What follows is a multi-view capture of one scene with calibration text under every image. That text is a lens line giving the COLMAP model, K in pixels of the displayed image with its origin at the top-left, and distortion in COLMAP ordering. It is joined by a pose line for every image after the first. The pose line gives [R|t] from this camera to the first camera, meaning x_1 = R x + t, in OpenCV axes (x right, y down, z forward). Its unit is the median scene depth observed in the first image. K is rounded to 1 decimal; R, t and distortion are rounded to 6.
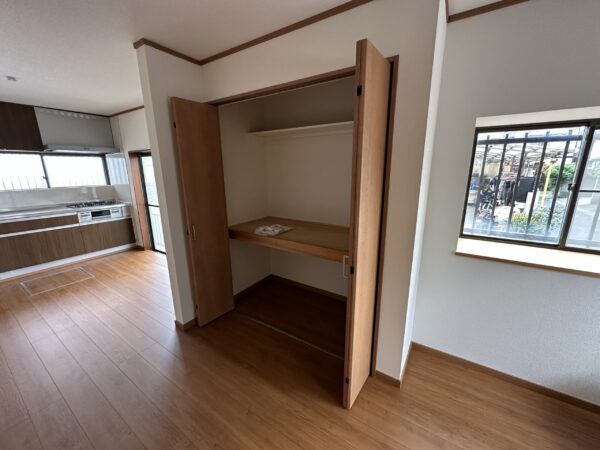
lens RADIAL K [[240.0, 0, 303.4], [0, 240.0, 225.8], [0, 0, 1]] dist [-0.005190, 0.000822]
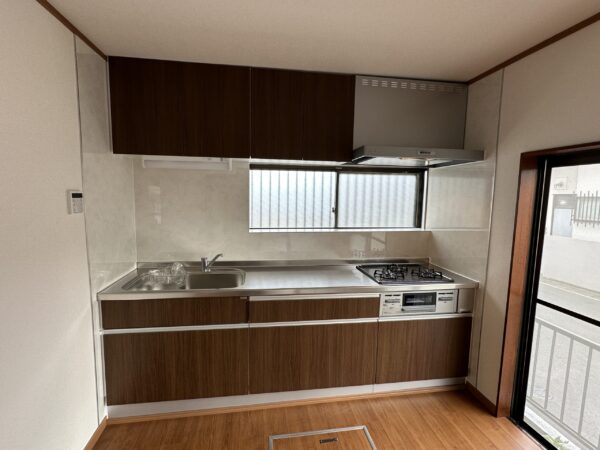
lens RADIAL K [[298.0, 0, 300.5], [0, 298.0, 227.9], [0, 0, 1]] dist [0.011097, -0.000741]
pose [[0.656665, 0.093407, -0.748376, -0.818326], [-0.194963, 0.979595, -0.048806, -0.149626], [0.728547, 0.177955, 0.661477, 0.643090]]
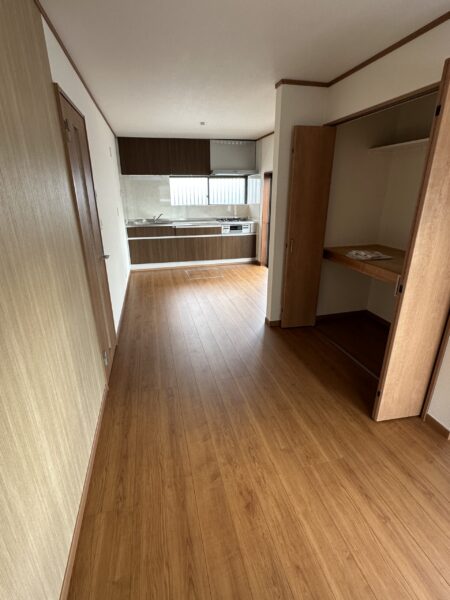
lens RADIAL K [[298.0, 0, 224.7], [0, 298.0, 297.1], [0, 0, 1]] dist [0.011097, -0.000741]
pose [[0.727603, 0.232780, -0.645297, 0.208048], [-0.157620, 0.972229, 0.172991, 0.048206], [0.667645, -0.024157, 0.744087, -0.208845]]
